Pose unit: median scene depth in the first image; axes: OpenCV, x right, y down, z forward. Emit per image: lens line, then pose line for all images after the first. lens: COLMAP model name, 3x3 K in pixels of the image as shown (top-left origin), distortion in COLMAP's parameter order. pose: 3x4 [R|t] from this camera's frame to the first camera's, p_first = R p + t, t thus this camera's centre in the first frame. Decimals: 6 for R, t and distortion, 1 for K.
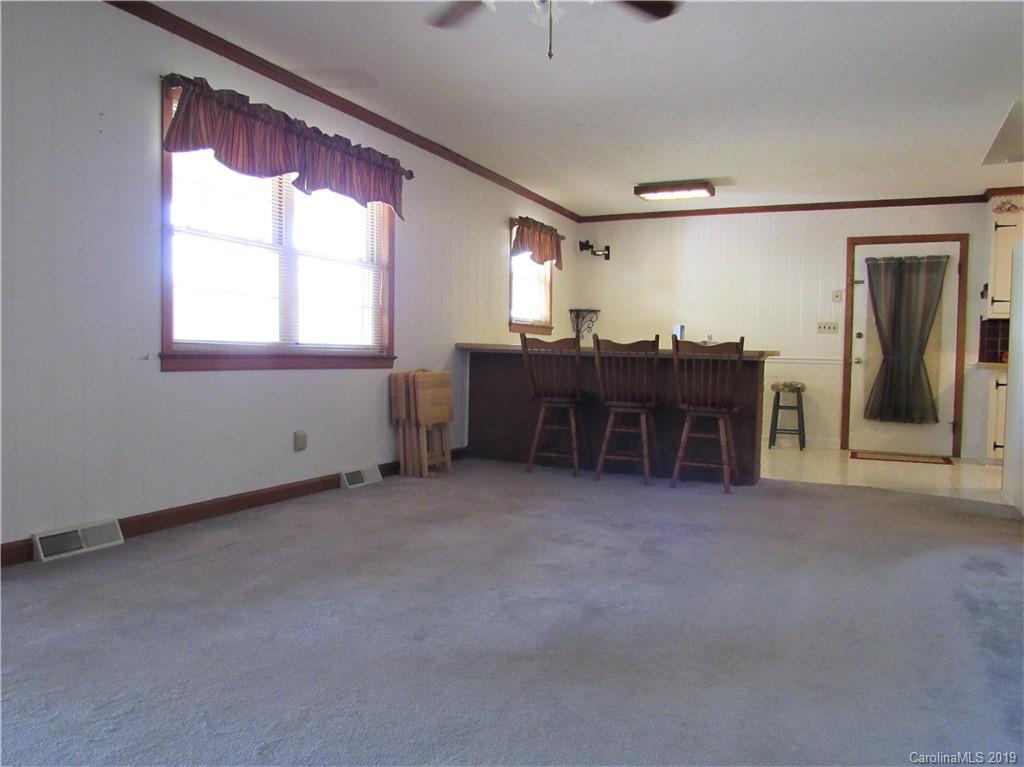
lens RADIAL K [[790.5, 0, 512.0], [0, 790.5, 383.5], [0, 0, 1]] dist [-0.010861, -0.003255]
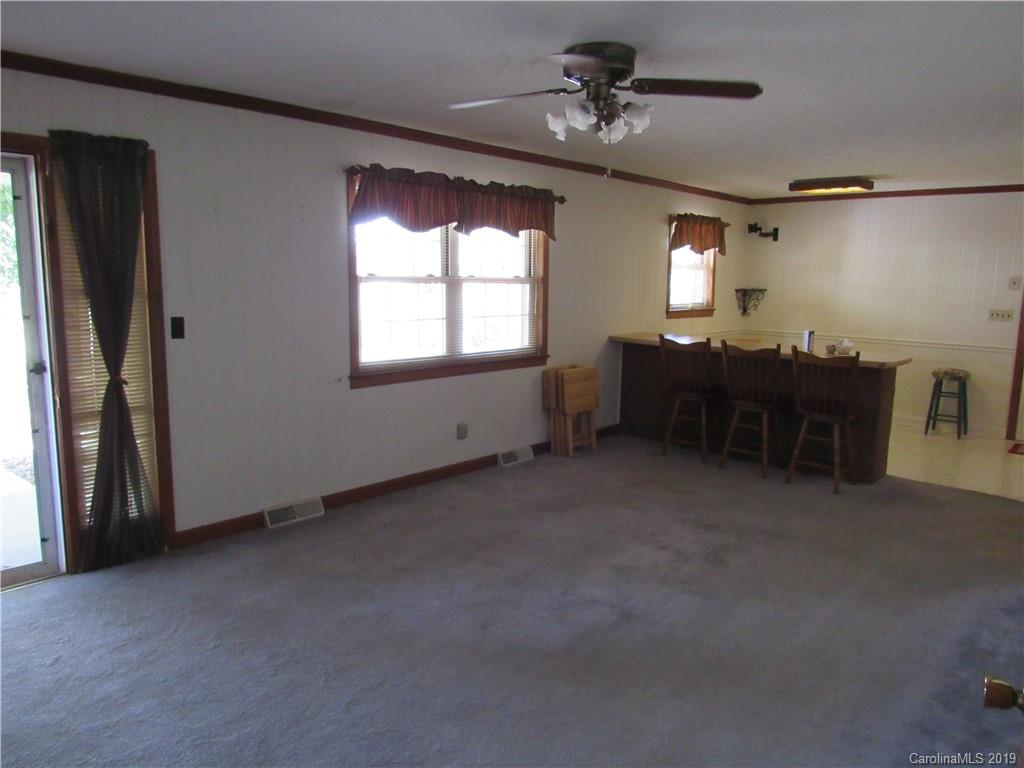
lens RADIAL K [[742.5, 0, 512.0], [0, 742.5, 384.0], [0, 0, 1]] dist [-0.003536, -0.002033]
pose [[0.955172, 0.038646, -0.293519, 0.134842], [-0.008208, 0.994519, 0.104230, -0.110514], [0.295939, -0.097148, 0.950254, -0.089499]]
